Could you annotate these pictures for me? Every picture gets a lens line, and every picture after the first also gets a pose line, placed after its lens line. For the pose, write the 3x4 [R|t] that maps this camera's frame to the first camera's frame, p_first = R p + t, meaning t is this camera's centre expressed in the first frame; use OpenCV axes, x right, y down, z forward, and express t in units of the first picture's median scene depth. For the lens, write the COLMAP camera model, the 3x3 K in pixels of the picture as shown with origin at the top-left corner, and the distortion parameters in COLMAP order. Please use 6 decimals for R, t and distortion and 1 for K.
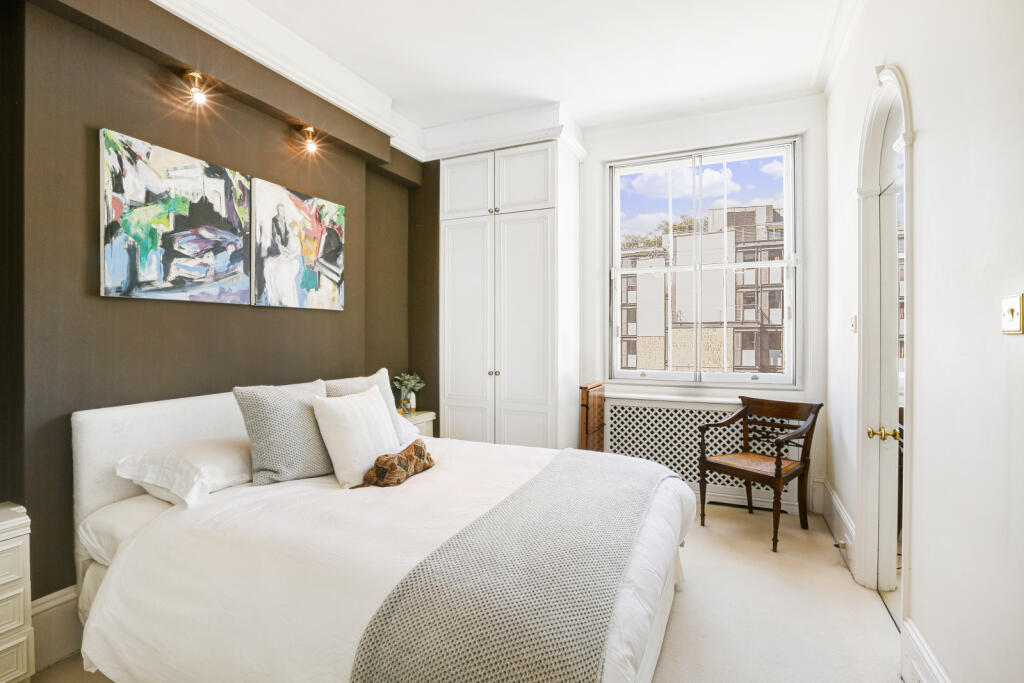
lens RADIAL K [[494.2, 0, 512.1], [0, 494.2, 340.0], [0, 0, 1]] dist [-0.002933, -0.000463]
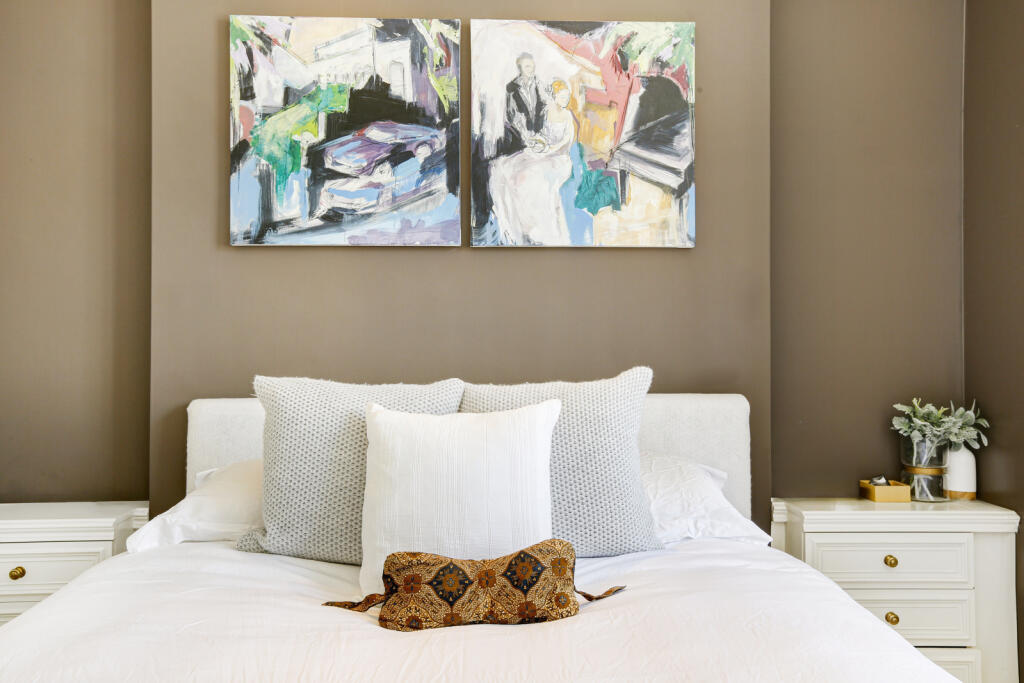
lens RADIAL K [[848.4, 0, 512.0], [0, 848.4, 341.4], [0, 0, 1]] dist [-0.002775, 0.010217]
pose [[0.454626, -0.002415, -0.890679, 0.379234], [-0.007275, 0.999953, -0.006425, 0.045828], [0.890653, 0.009400, 0.454587, 0.636053]]
